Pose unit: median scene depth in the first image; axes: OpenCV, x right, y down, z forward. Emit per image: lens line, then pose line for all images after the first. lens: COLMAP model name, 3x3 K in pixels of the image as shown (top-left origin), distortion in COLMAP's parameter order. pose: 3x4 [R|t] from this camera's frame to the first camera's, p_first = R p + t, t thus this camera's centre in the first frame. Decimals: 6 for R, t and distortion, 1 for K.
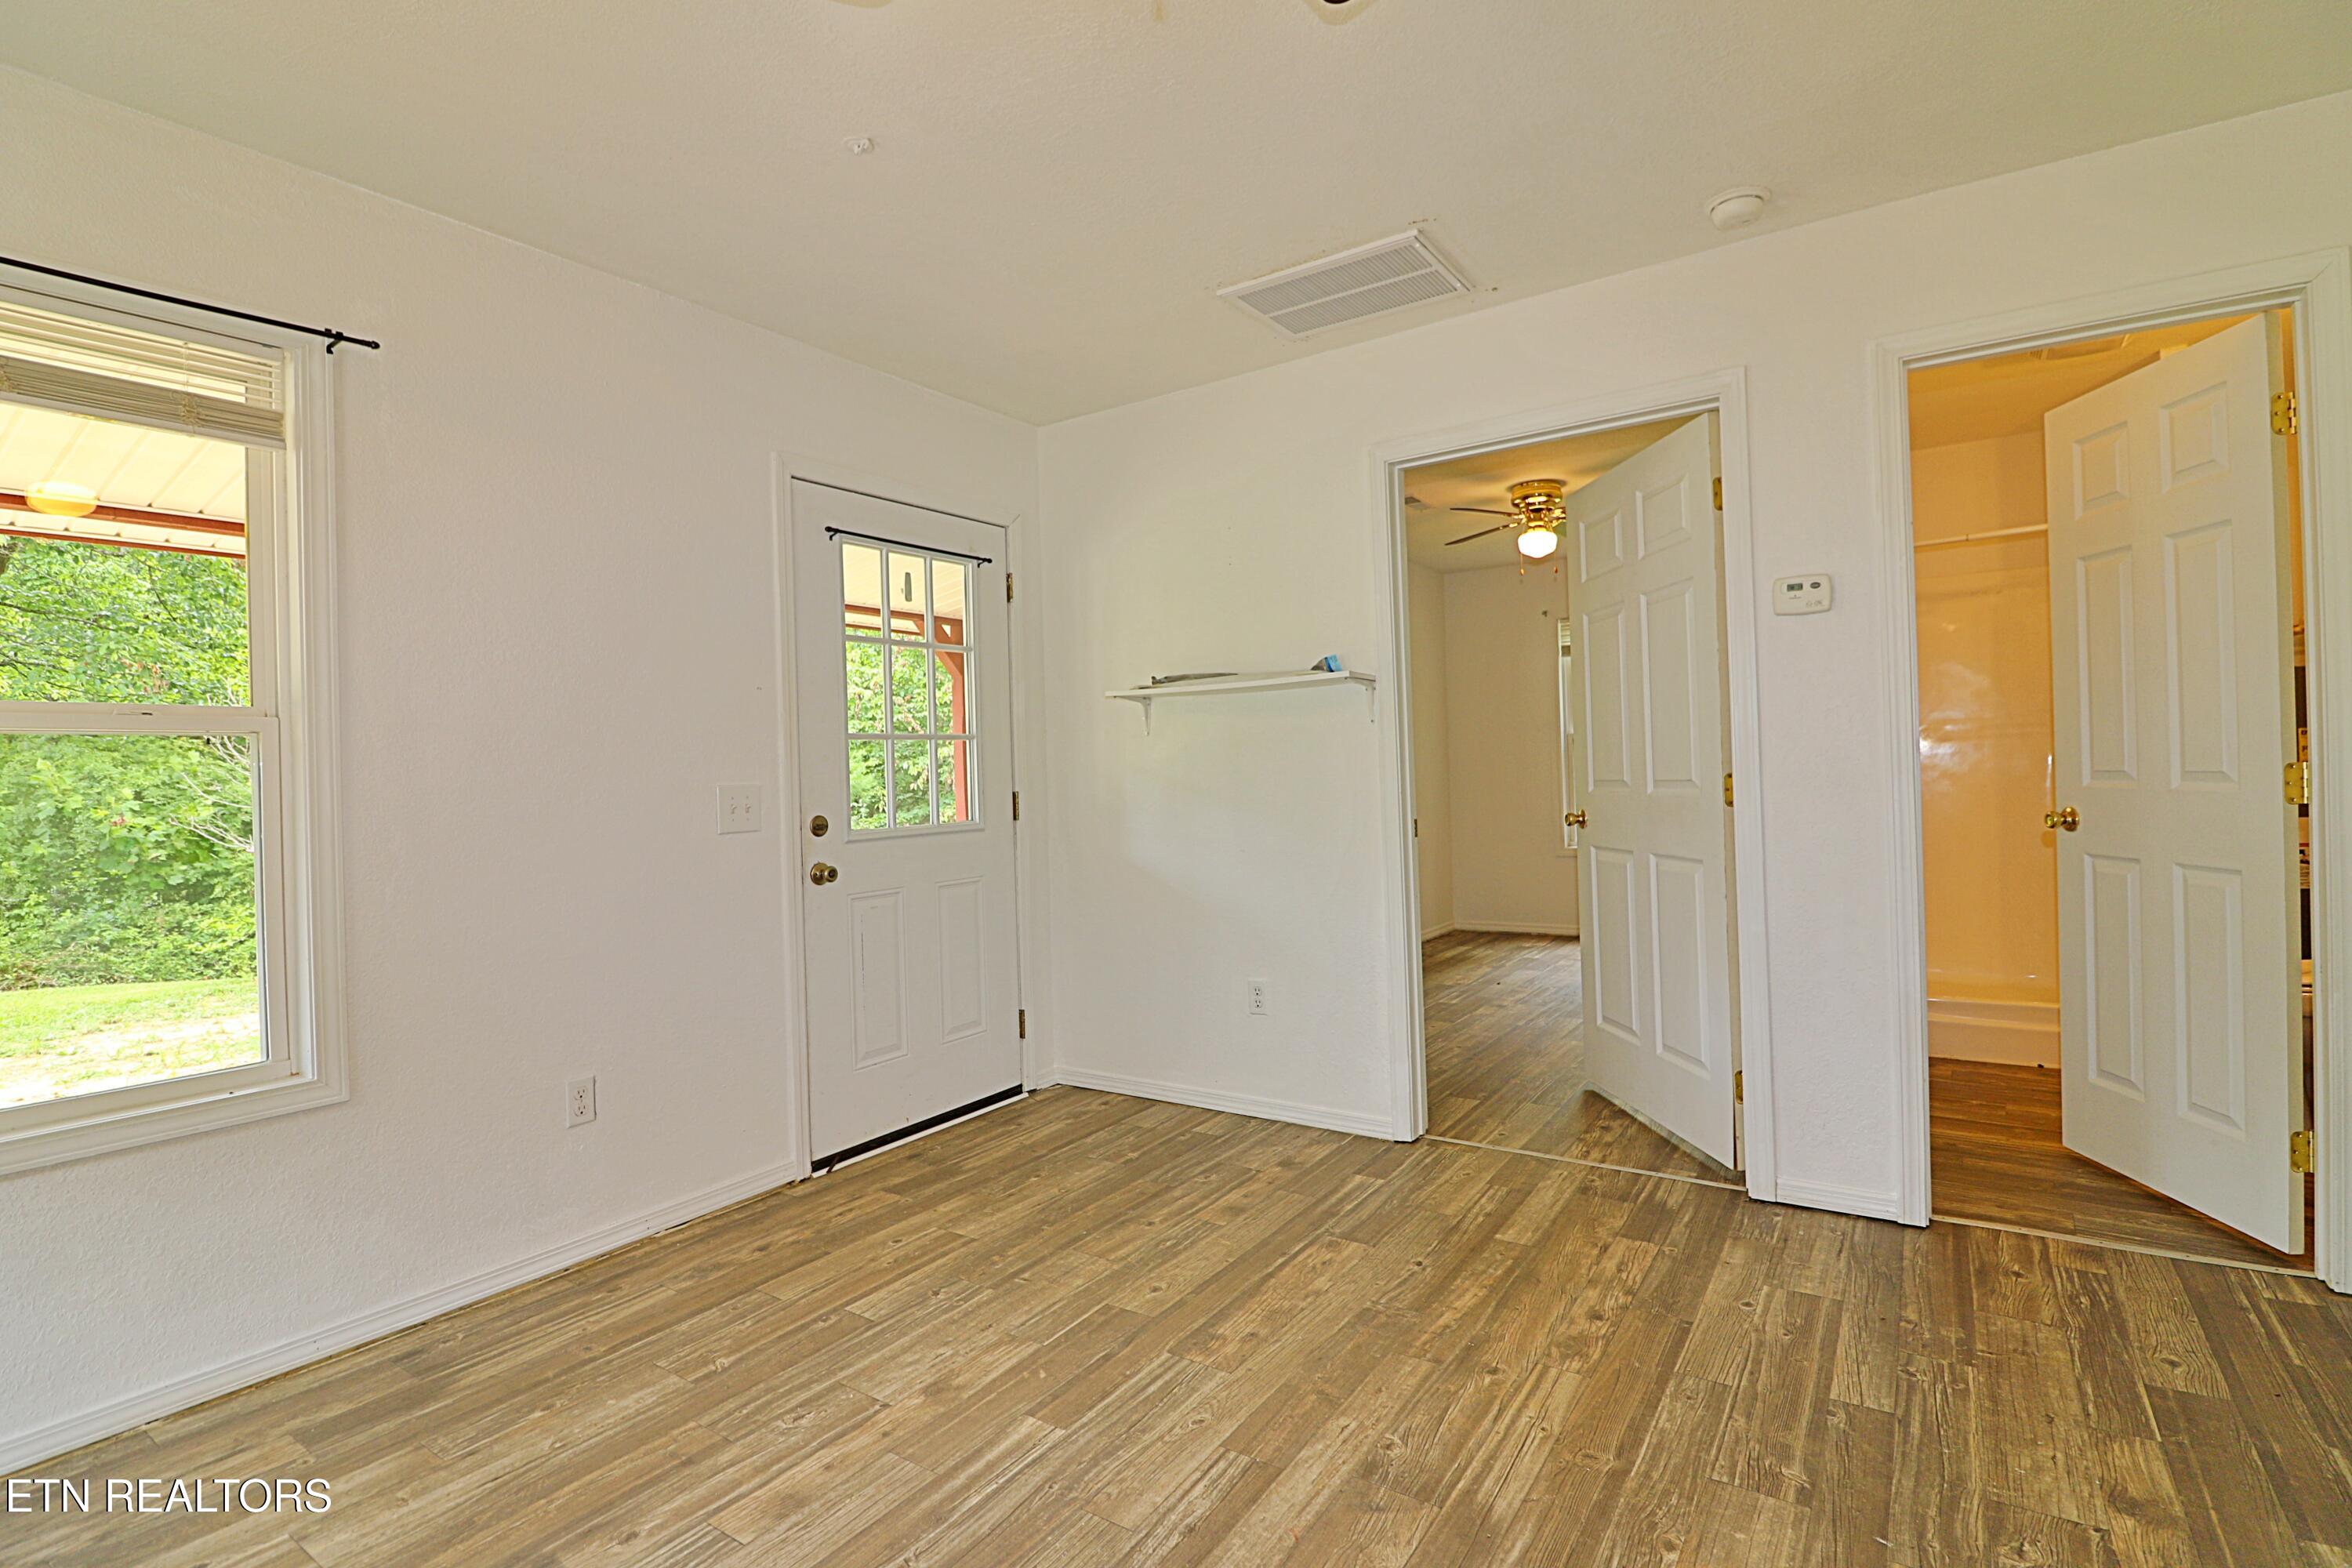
lens RADIAL K [[1082.2, 0, 1220.0], [0, 1082.2, 791.7], [0, 0, 1]] dist [-0.003050, -0.010974]
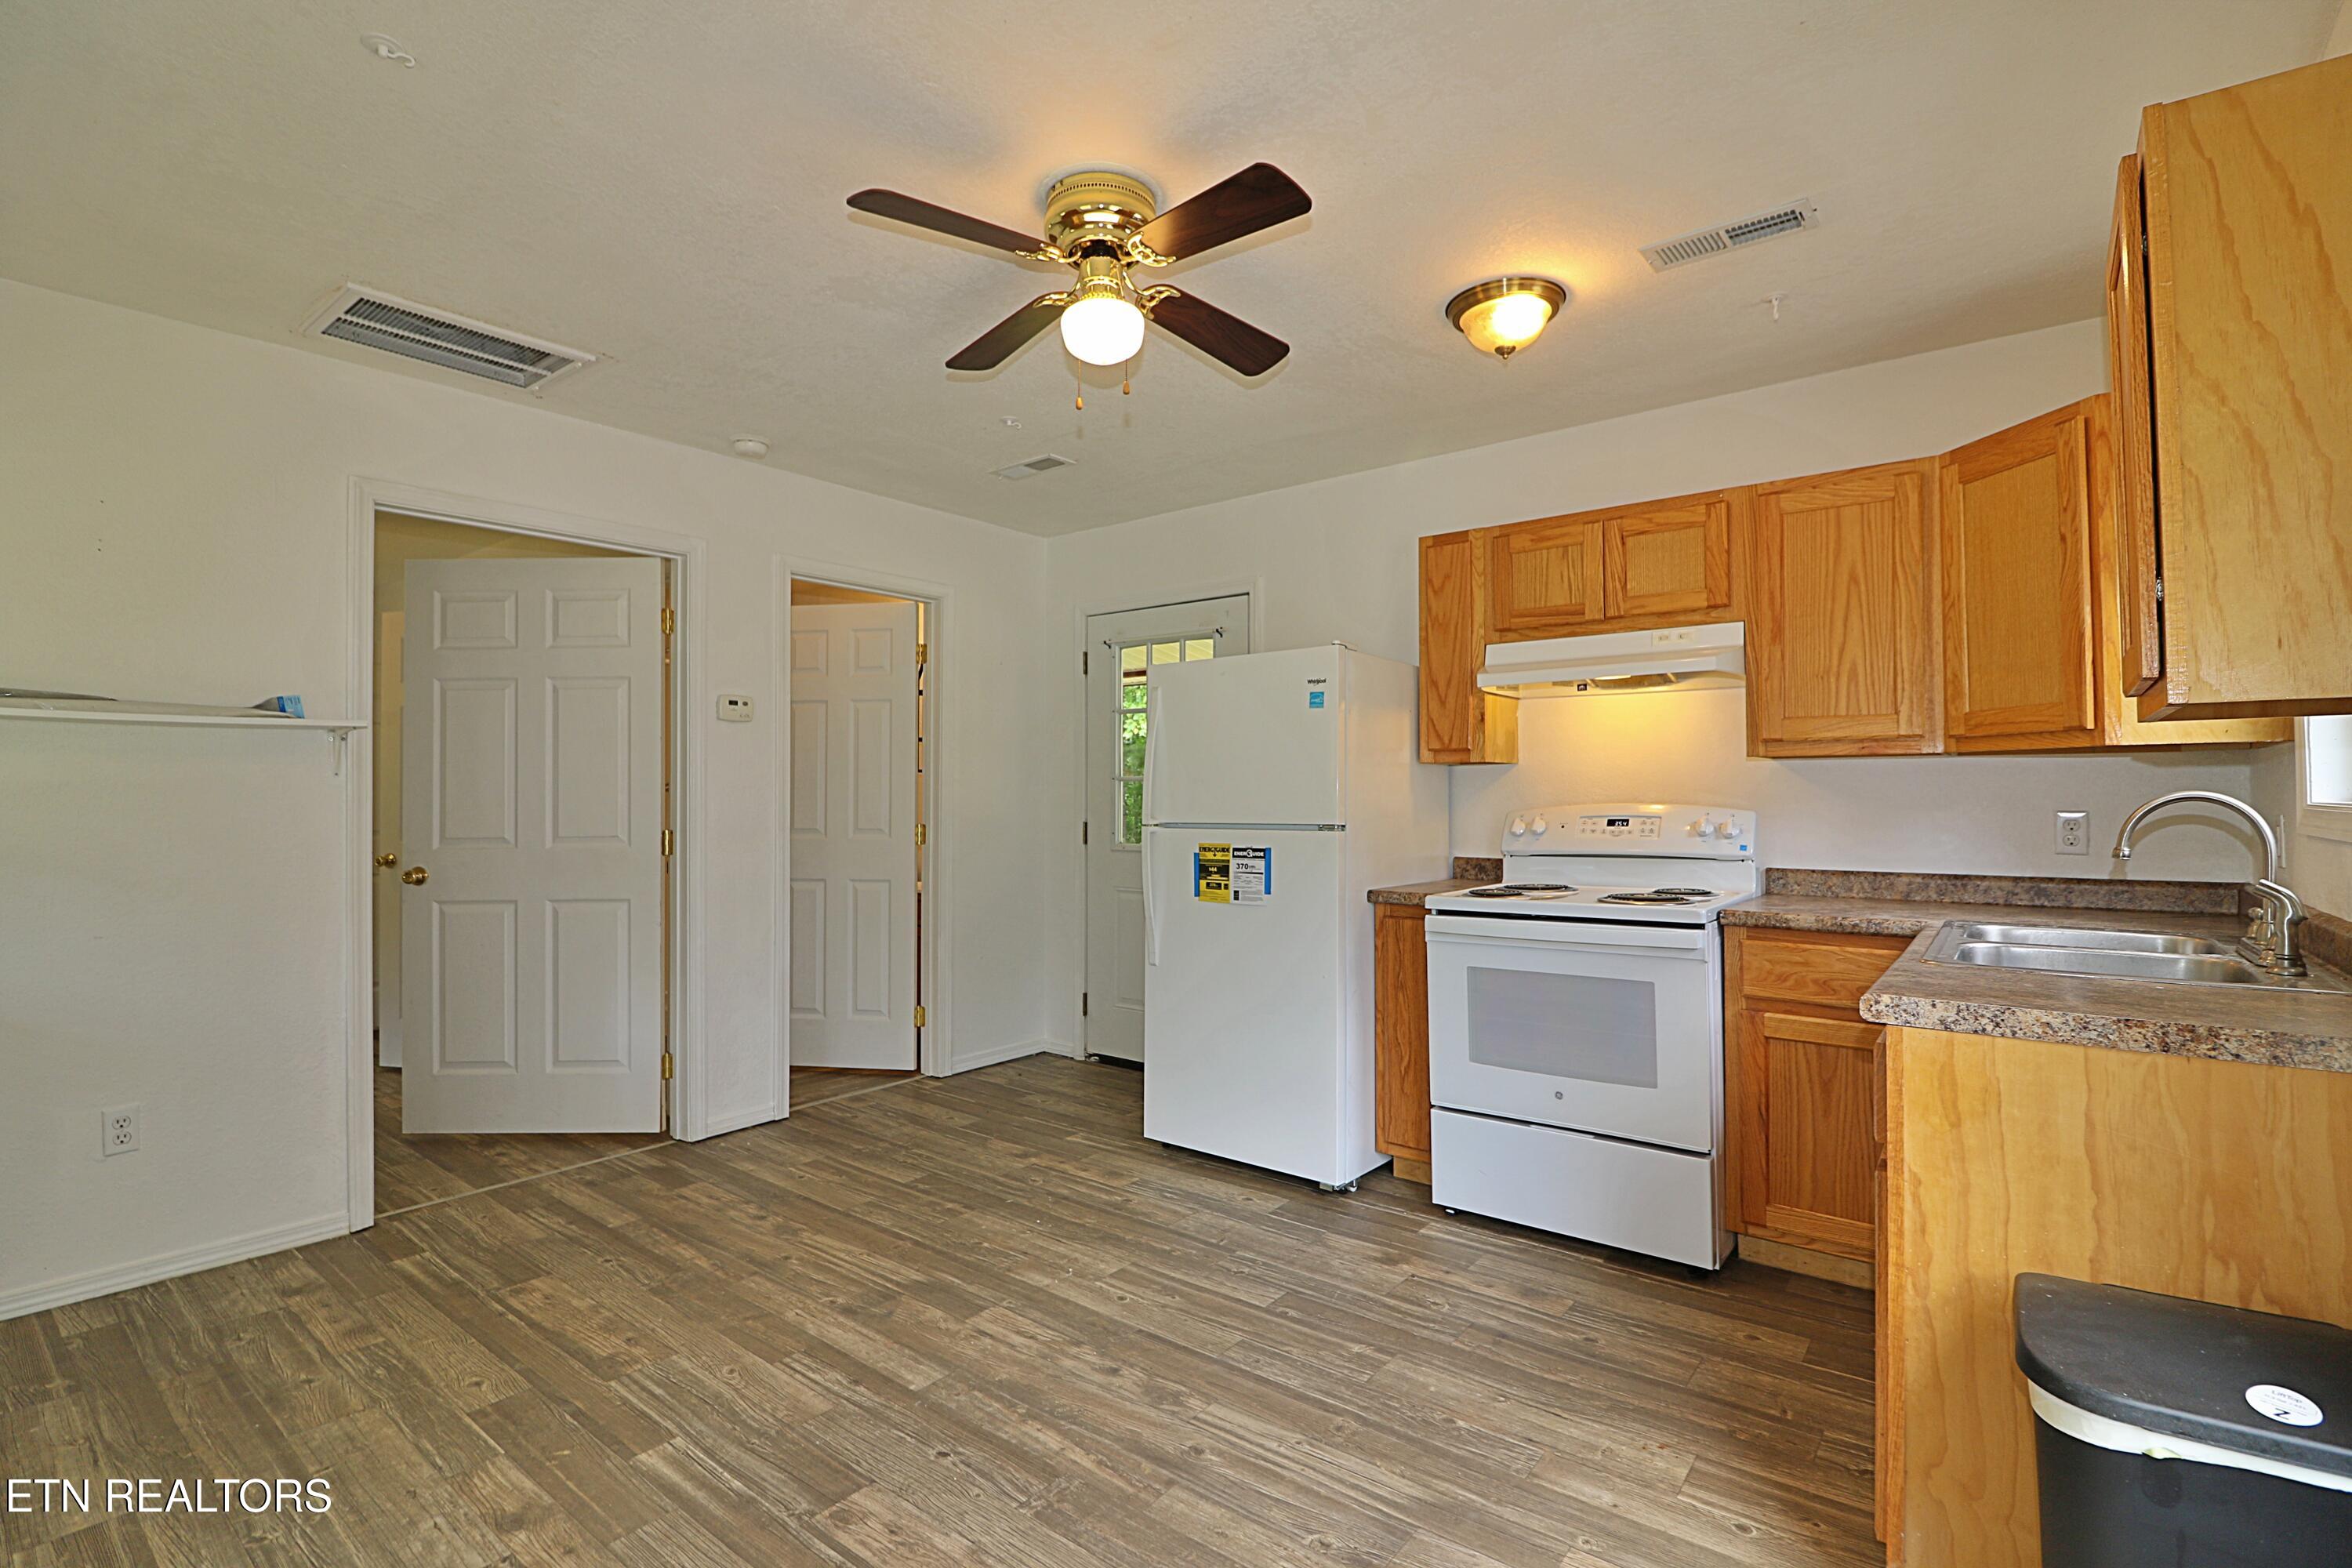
lens RADIAL K [[1082.2, 0, 1164.0], [0, 1082.2, 775.7], [0, 0, 1]] dist [-0.003050, -0.010974]
pose [[0.099235, 0.046602, 0.993972, -0.914291], [0.018509, 0.998643, -0.048669, -0.004444], [-0.994892, 0.023227, 0.098238, 0.303786]]
